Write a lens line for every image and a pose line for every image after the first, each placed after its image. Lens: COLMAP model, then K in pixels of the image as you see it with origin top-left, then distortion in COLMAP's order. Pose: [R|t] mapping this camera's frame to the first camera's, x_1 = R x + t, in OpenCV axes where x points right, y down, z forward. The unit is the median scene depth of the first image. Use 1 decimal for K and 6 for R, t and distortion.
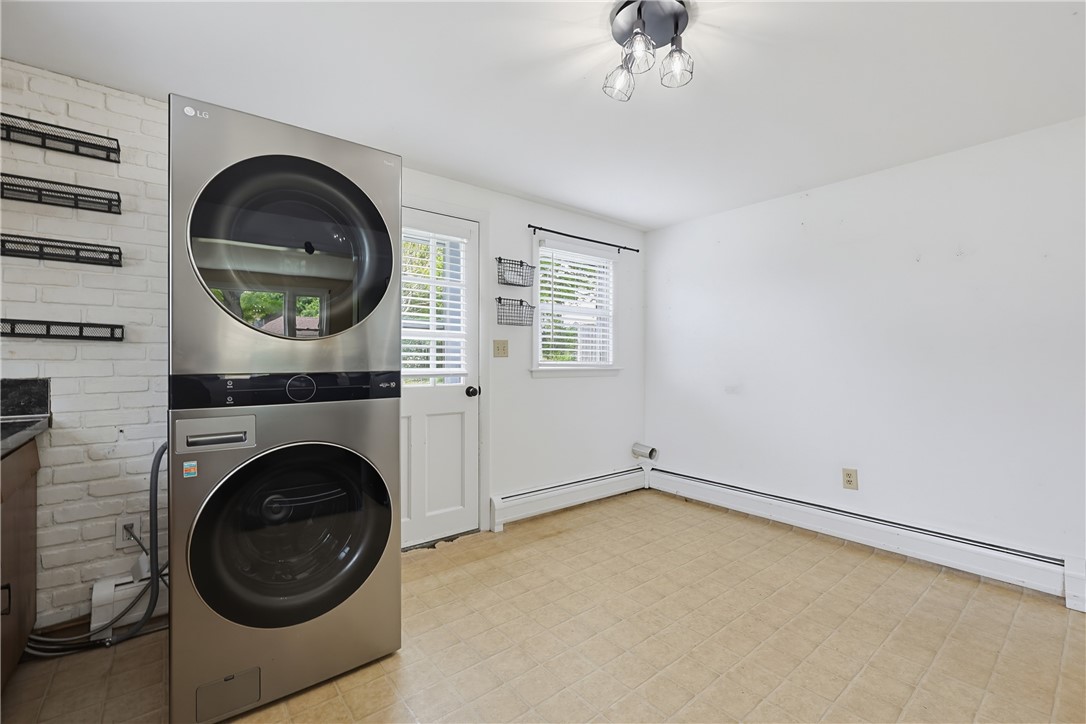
lens RADIAL K [[464.7, 0, 565.1], [0, 464.7, 353.1], [0, 0, 1]] dist [-0.000246, -0.000185]
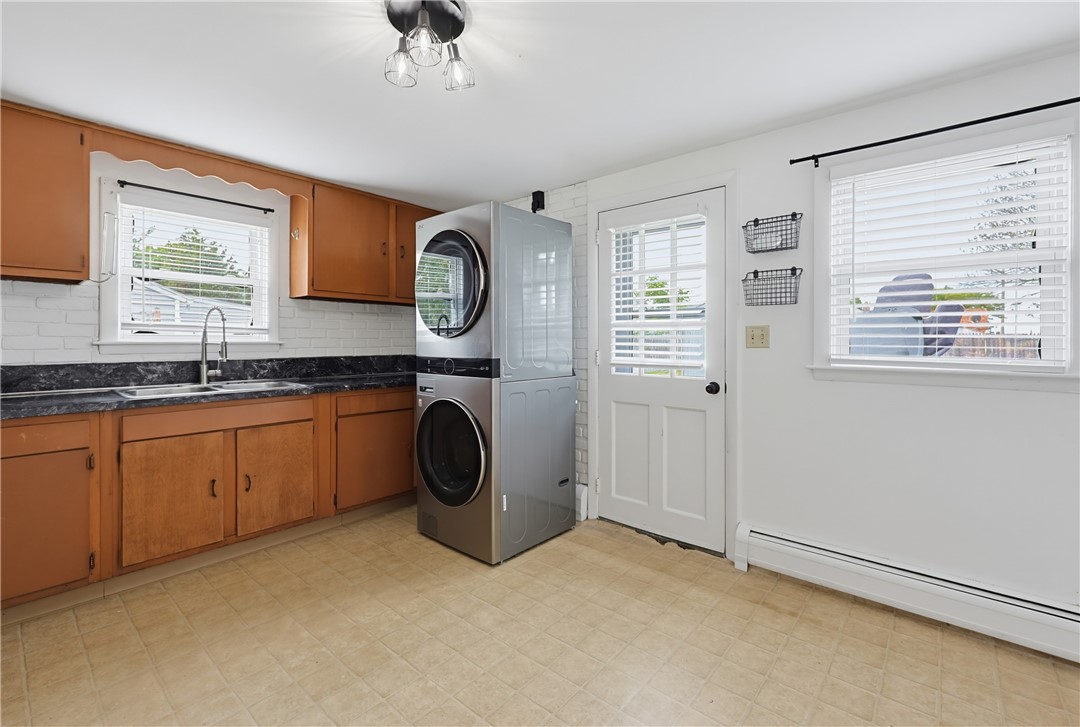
lens RADIAL K [[481.4, 0, 543.1], [0, 481.4, 343.9], [0, 0, 1]] dist [-0.000530, 0.000032]
pose [[0.157612, 0.003590, -0.987495, 0.627519], [0.006201, 0.999970, 0.004625, -0.004407], [0.987482, -0.006853, 0.157585, 0.561207]]
